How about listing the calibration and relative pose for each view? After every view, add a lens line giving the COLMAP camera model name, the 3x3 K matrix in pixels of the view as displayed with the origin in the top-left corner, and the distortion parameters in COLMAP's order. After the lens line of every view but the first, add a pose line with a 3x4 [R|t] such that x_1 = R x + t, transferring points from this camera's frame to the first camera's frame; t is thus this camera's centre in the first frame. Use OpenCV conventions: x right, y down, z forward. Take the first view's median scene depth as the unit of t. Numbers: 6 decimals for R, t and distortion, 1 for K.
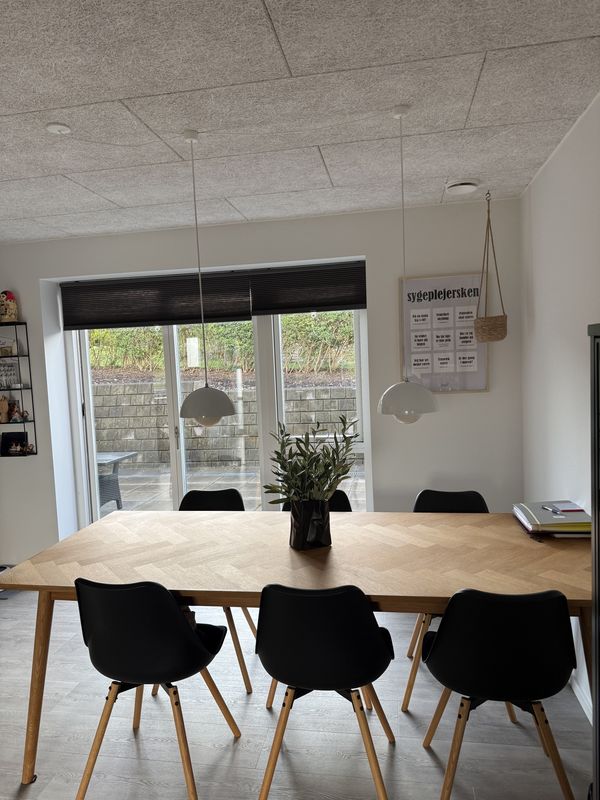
lens RADIAL K [[569.3, 0, 299.2], [0, 569.3, 402.3], [0, 0, 1]] dist [0.064975, -0.061177]
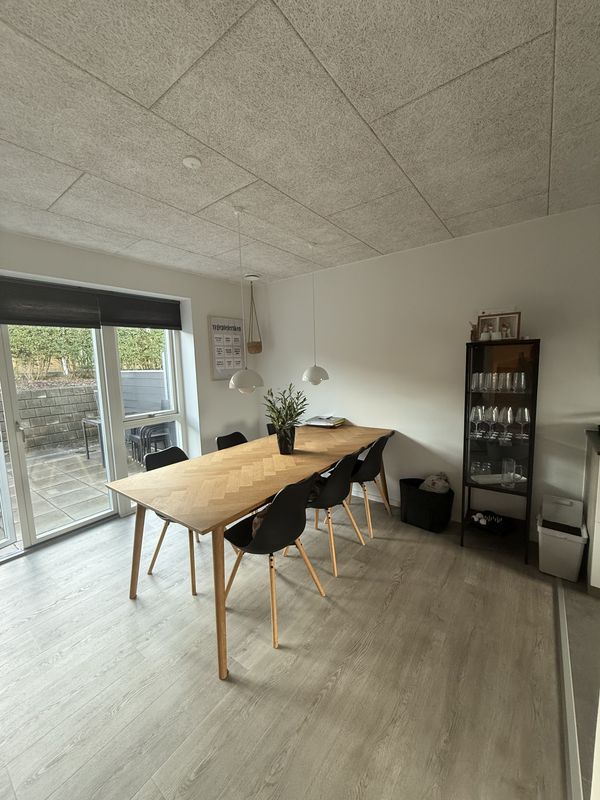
lens RADIAL K [[317.3, 0, 297.3], [0, 317.3, 396.7], [0, 0, 1]] dist [0.003953, 0.000224]
pose [[0.467401, -0.070068, 0.881264, -0.596673], [0.071281, 0.996595, 0.041433, 0.013520], [-0.881167, 0.043452, 0.470805, 0.307656]]
